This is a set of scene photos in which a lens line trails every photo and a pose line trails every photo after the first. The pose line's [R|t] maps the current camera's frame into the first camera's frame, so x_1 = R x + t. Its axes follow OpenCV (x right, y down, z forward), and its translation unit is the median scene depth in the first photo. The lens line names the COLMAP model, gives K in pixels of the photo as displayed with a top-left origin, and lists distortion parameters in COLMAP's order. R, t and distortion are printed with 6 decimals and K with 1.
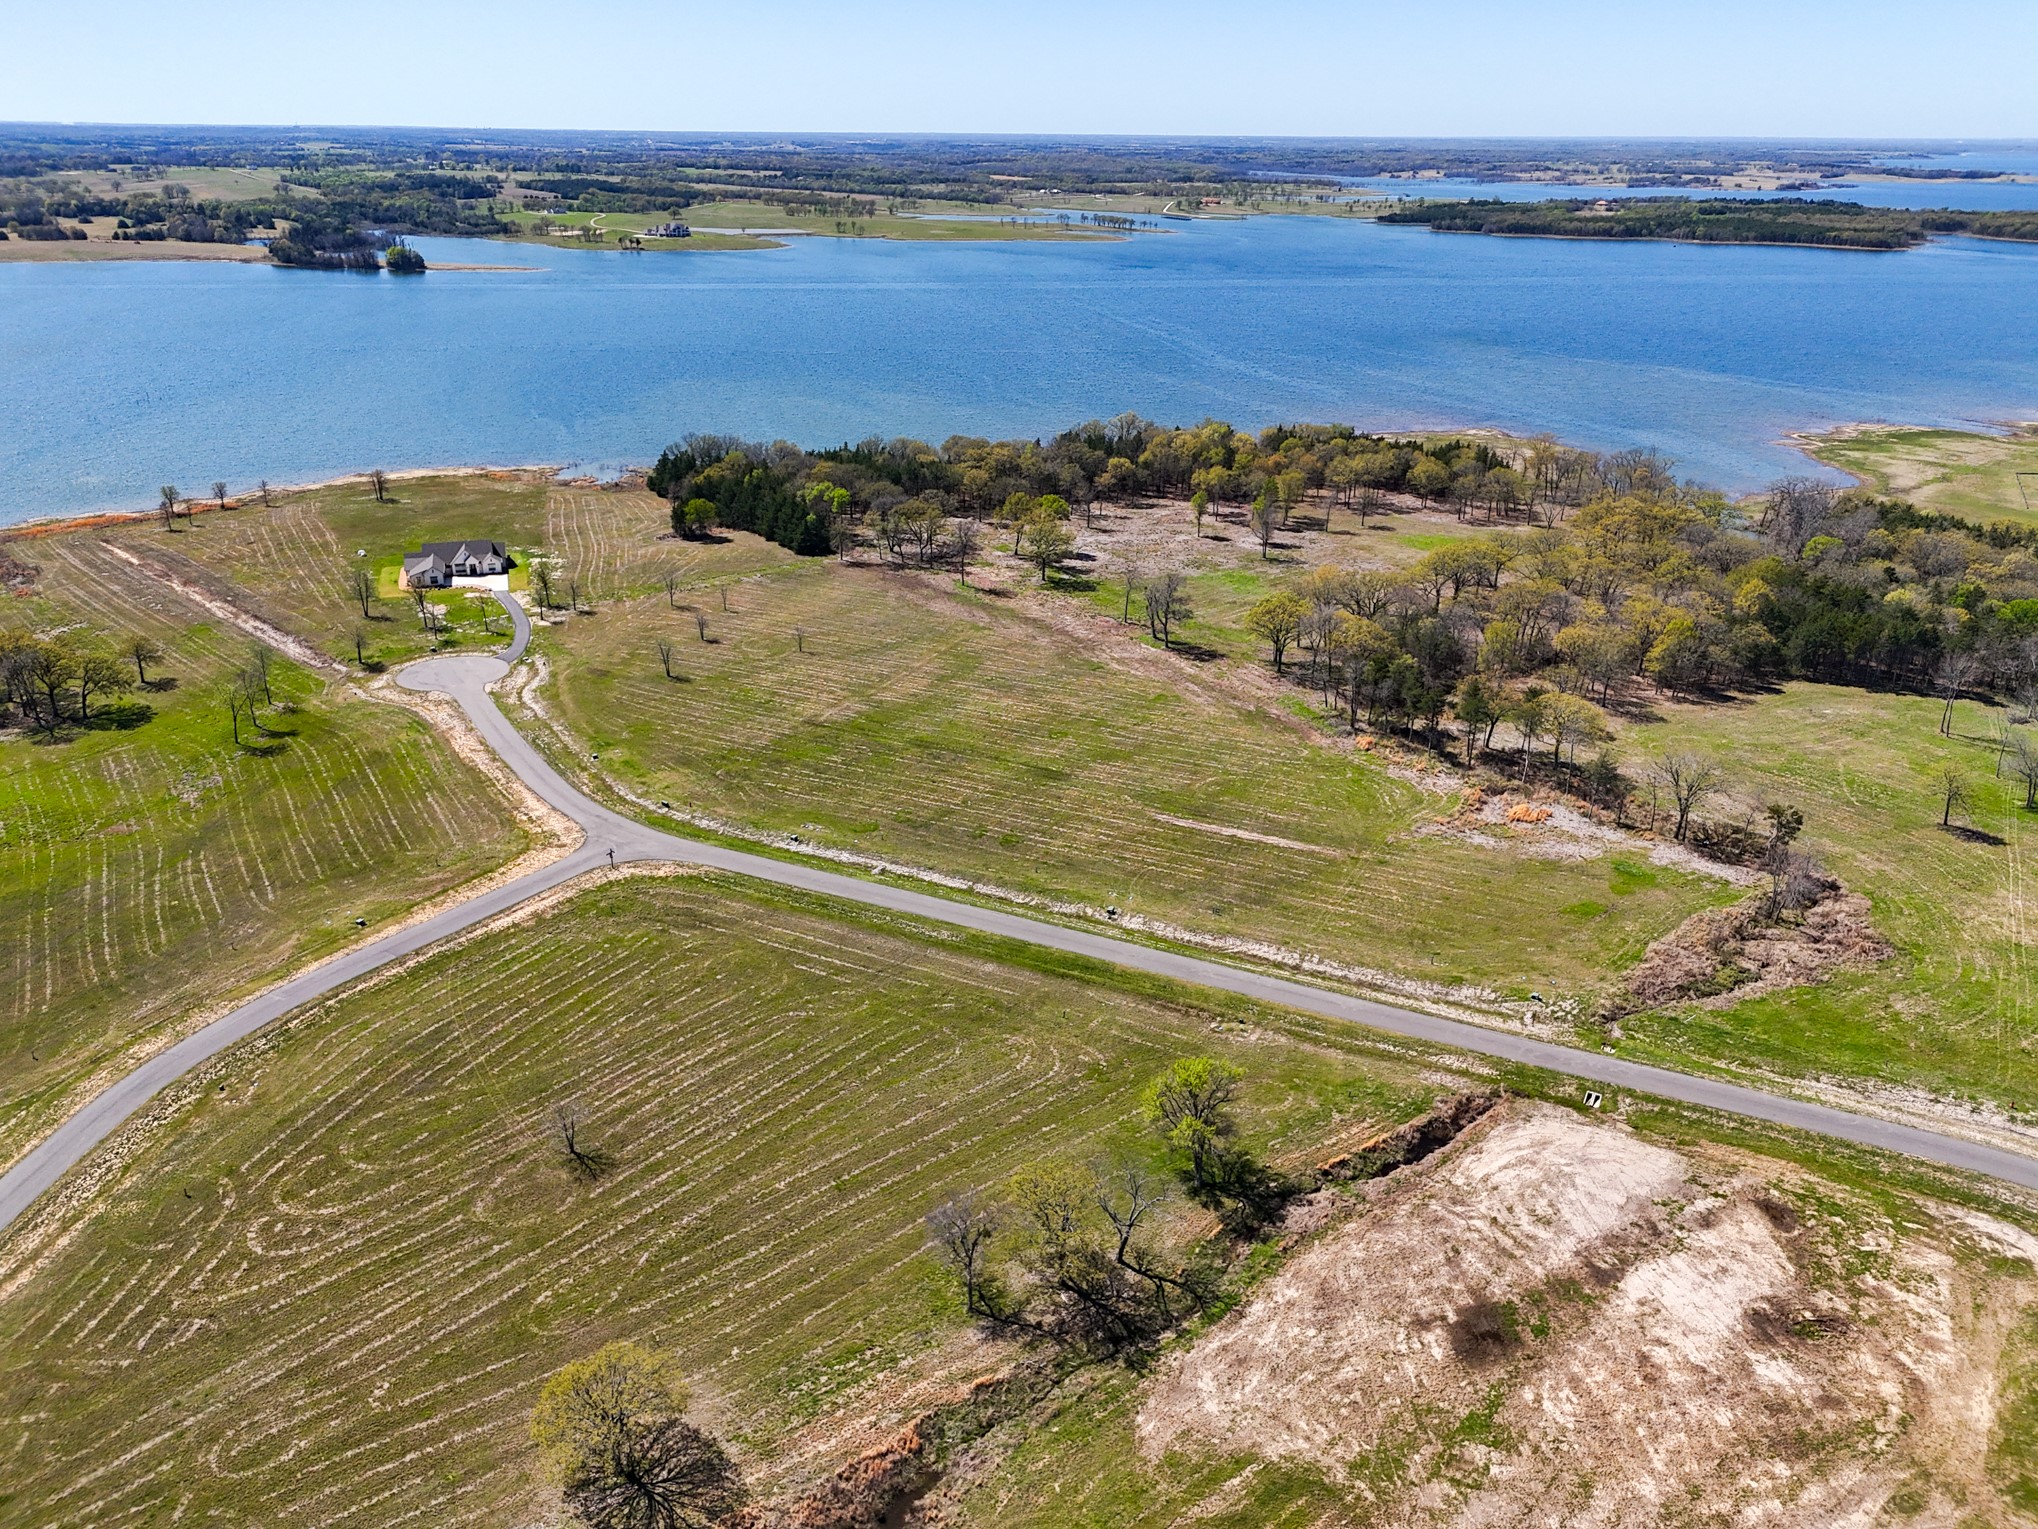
lens RADIAL K [[1498.7, 0, 1017.3], [0, 1498.7, 765.7], [0, 0, 1]] dist [0.056655, -0.052470]
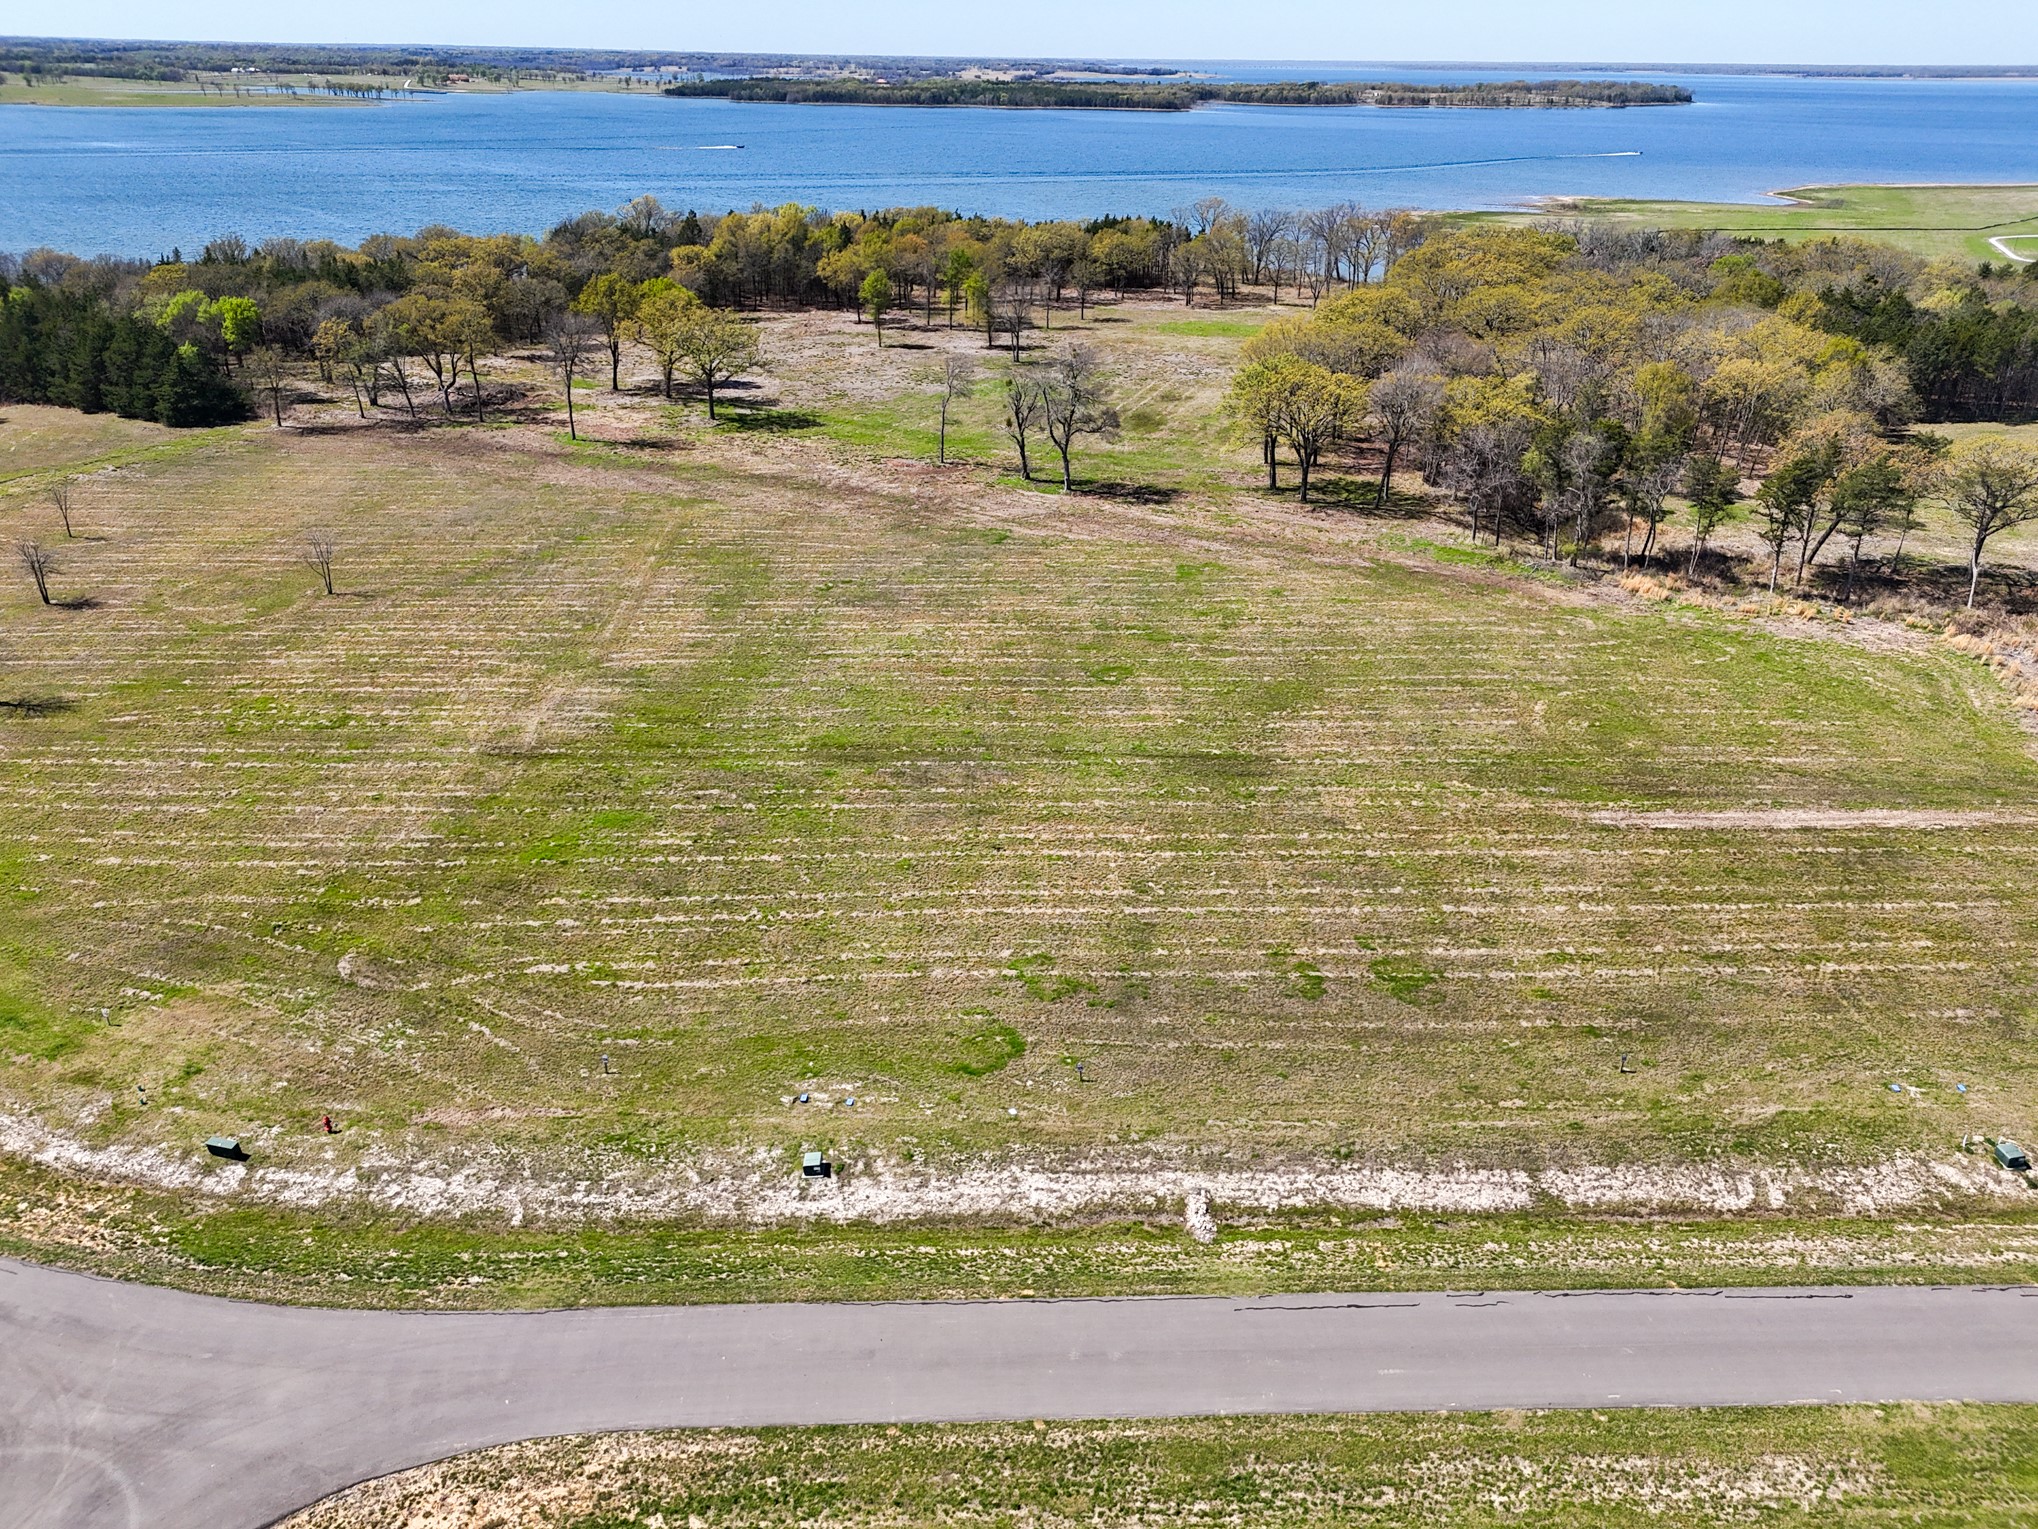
lens RADIAL K [[1498.7, 0, 1017.6], [0, 1498.7, 763.3], [0, 0, 1]] dist [0.056655, -0.052470]
pose [[0.889078, -0.191676, 0.415693, -0.180586], [0.173434, 0.981458, 0.081612, -0.034846], [-0.423628, -0.000464, 0.905836, 0.603492]]
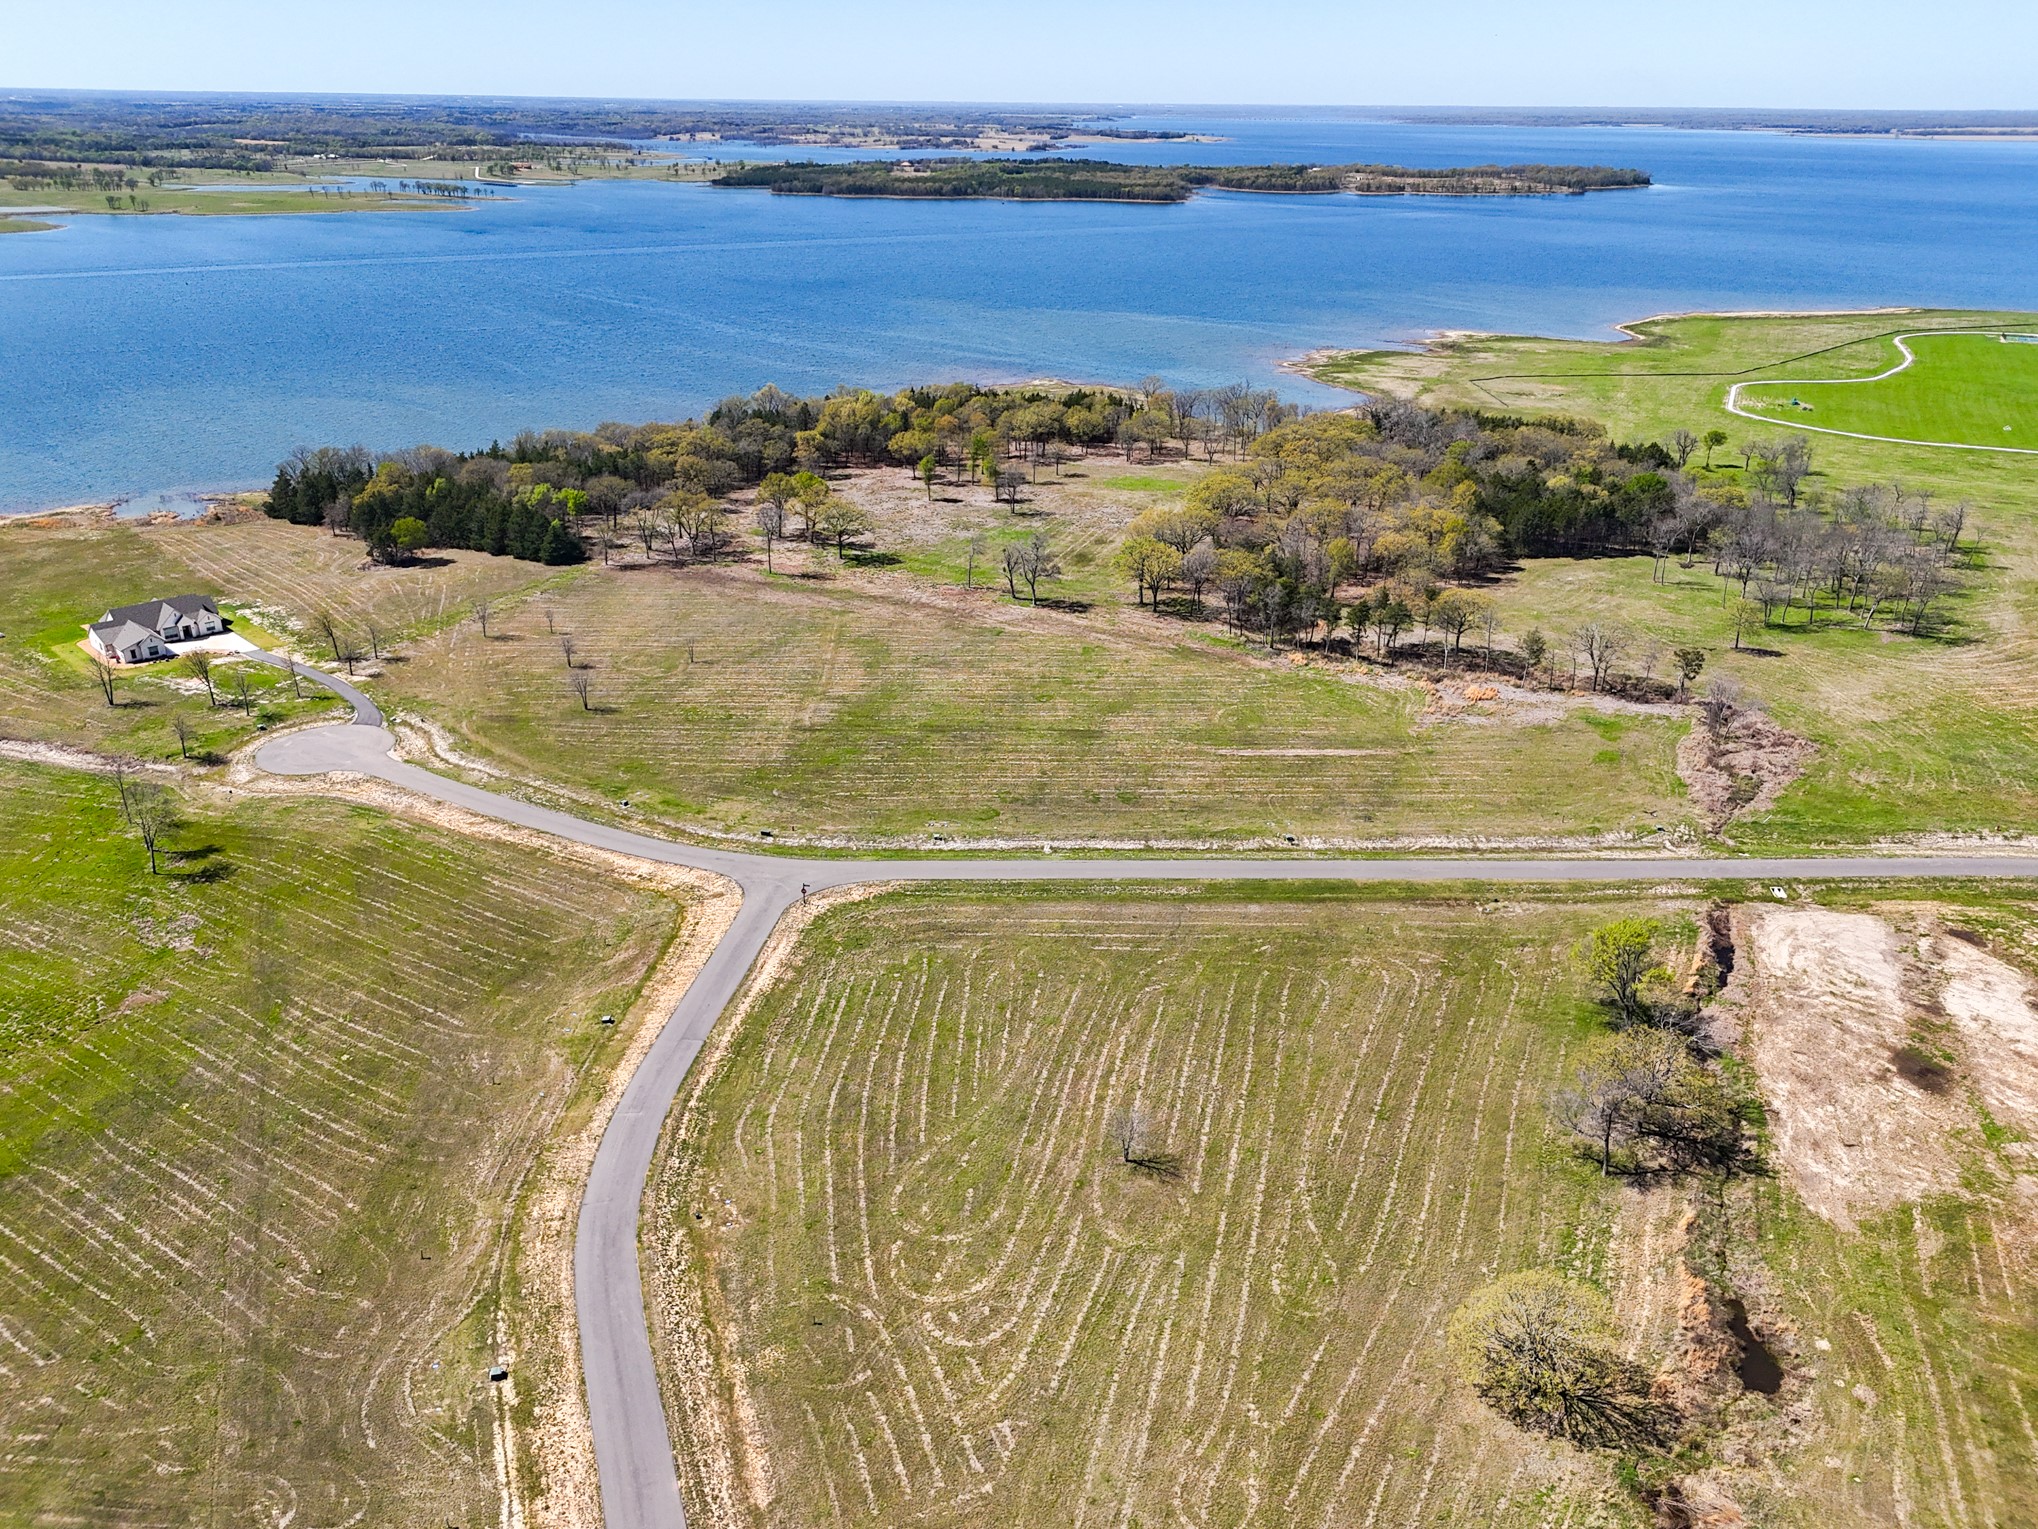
lens RADIAL K [[1498.7, 0, 1018.2], [0, 1498.7, 773.9], [0, 0, 1]] dist [0.056655, -0.052470]
pose [[0.893853, -0.183660, 0.409018, -0.406432], [0.173017, 0.982887, 0.063237, -0.036678], [-0.413632, 0.014242, 0.910333, 0.080065]]
